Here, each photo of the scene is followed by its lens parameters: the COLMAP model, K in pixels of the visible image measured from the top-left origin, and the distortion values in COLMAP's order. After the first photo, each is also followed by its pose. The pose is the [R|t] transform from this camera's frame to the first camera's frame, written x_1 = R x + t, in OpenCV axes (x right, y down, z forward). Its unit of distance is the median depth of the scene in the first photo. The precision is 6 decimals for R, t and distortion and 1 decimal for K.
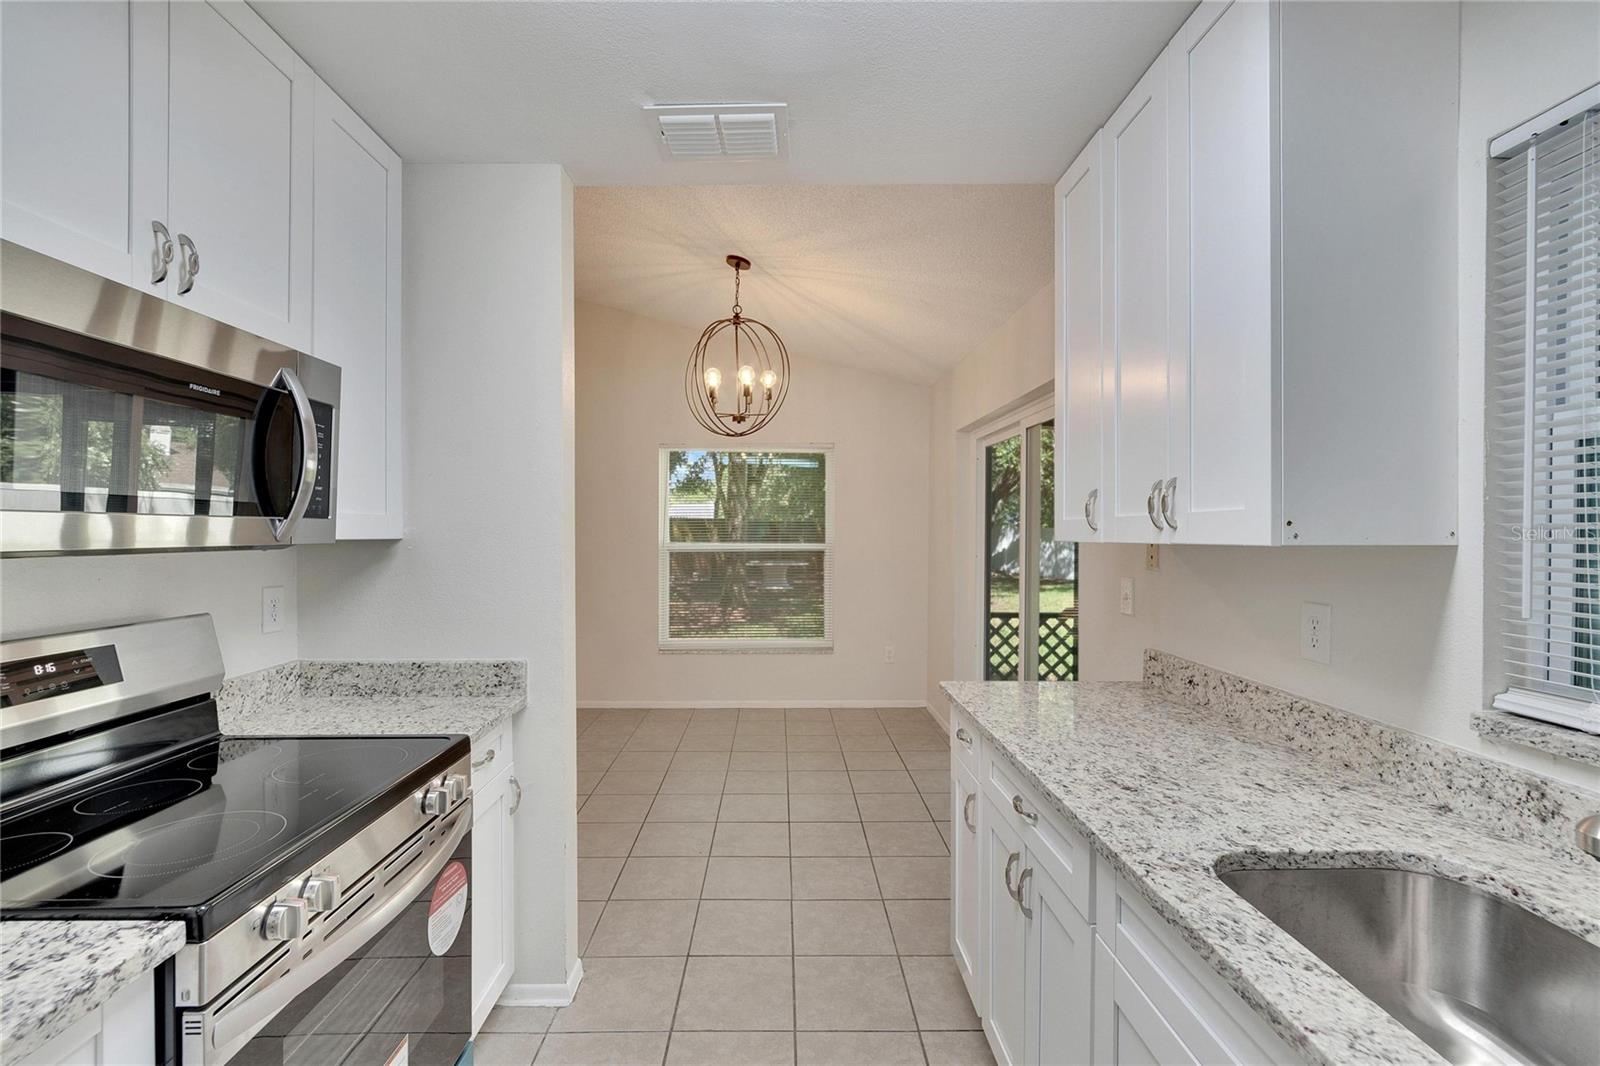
lens RADIAL K [[704.3, 0, 785.8], [0, 704.3, 533.6], [0, 0, 1]] dist [-0.003137, 0.000032]
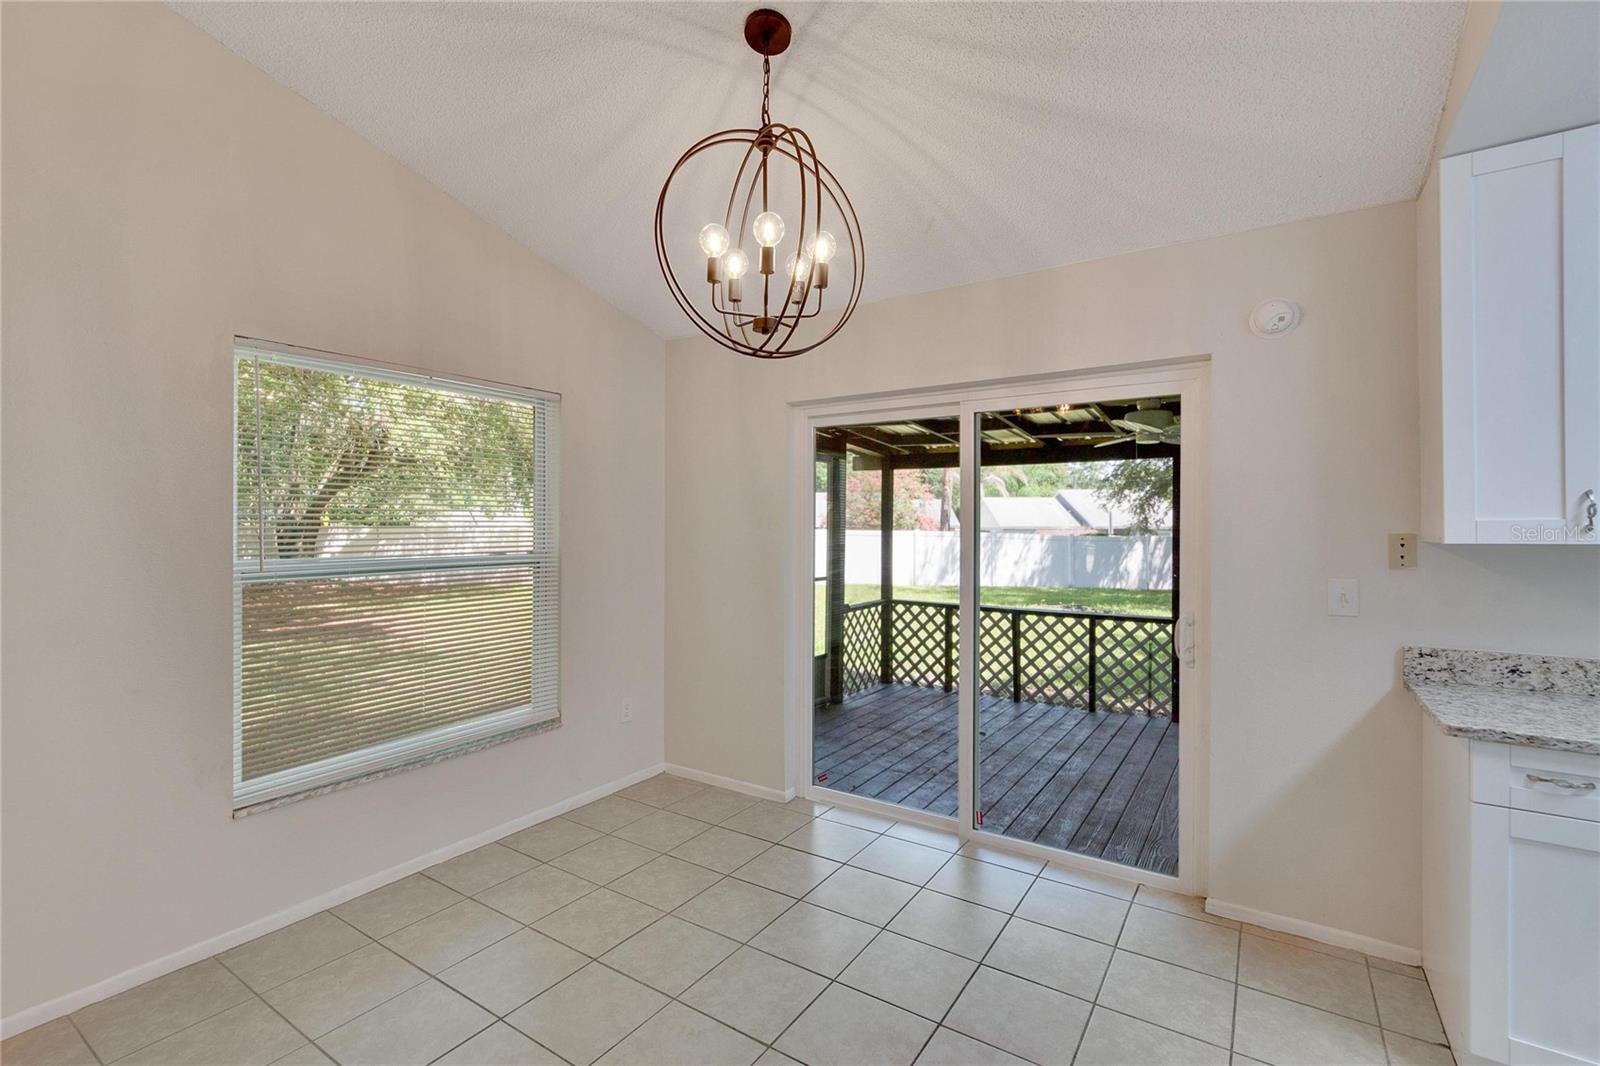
lens RADIAL K [[722.7, 0, 773.4], [0, 722.7, 526.3], [0, 0, 1]] dist [-0.000193, 0.000464]
pose [[0.566428, 0.002004, 0.824109, -1.481958], [0.005797, 0.999963, -0.006416, -0.017235], [-0.824091, 0.008411, 0.566395, 1.961910]]
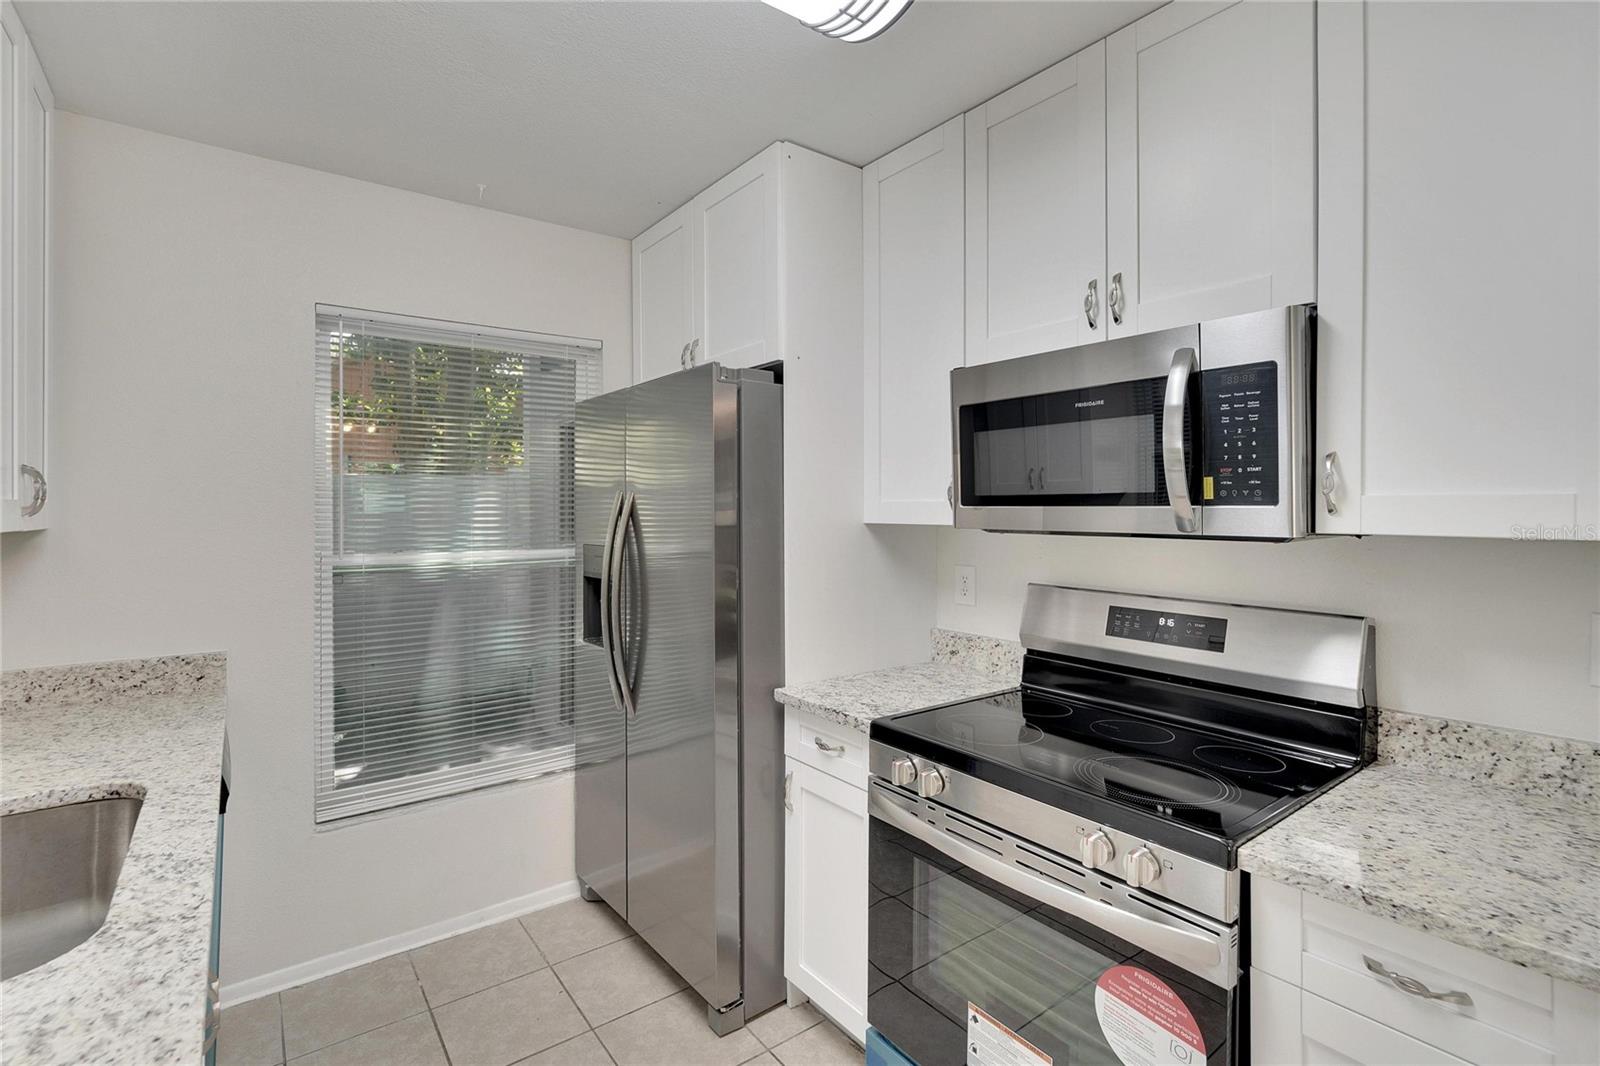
lens RADIAL K [[735.4, 0, 775.5], [0, 735.4, 511.2], [0, 0, 1]] dist [-0.001001, 0.000161]
pose [[-0.814370, -0.000006, -0.580346, 0.347268], [-0.003877, 0.999978, 0.005431, -0.021445], [0.580333, 0.006673, -0.814352, 1.652098]]
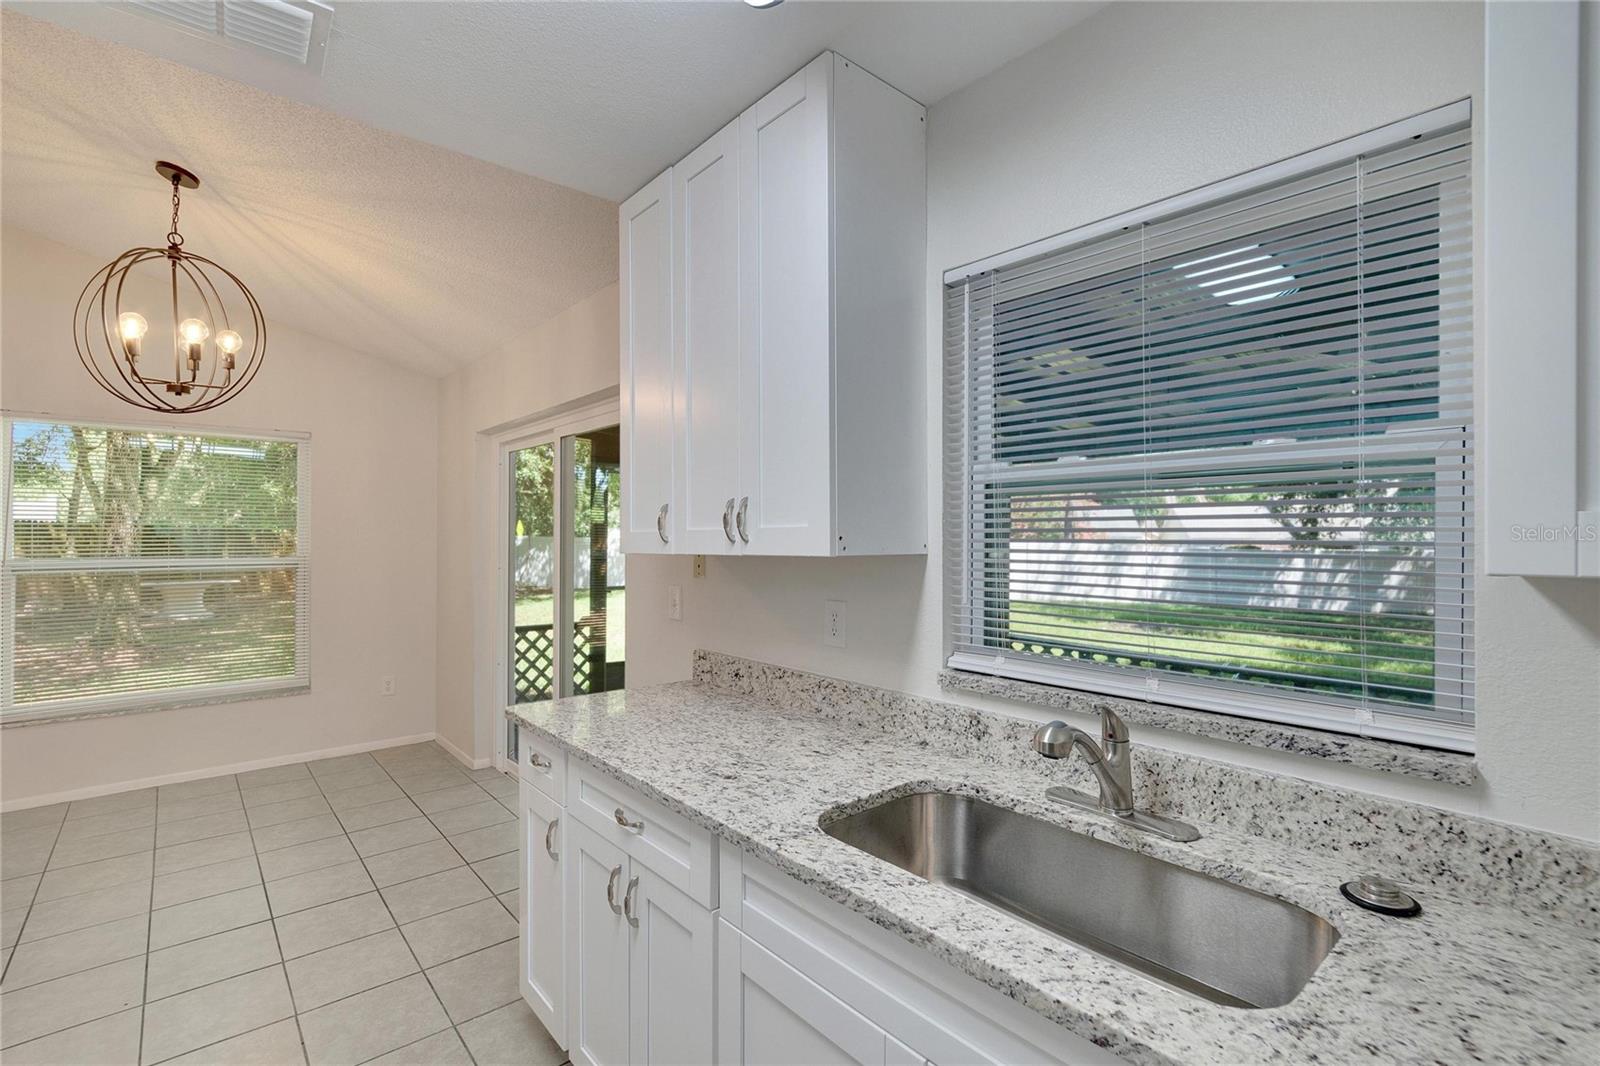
lens RADIAL K [[717.8, 0, 786.9], [0, 717.8, 538.6], [0, 0, 1]] dist [-0.001470, -0.000084]
pose [[0.767761, 0.001514, 0.640734, -0.167188], [0.002291, 0.999984, -0.005109, -0.007047], [-0.640732, 0.005391, 0.767746, 0.074007]]
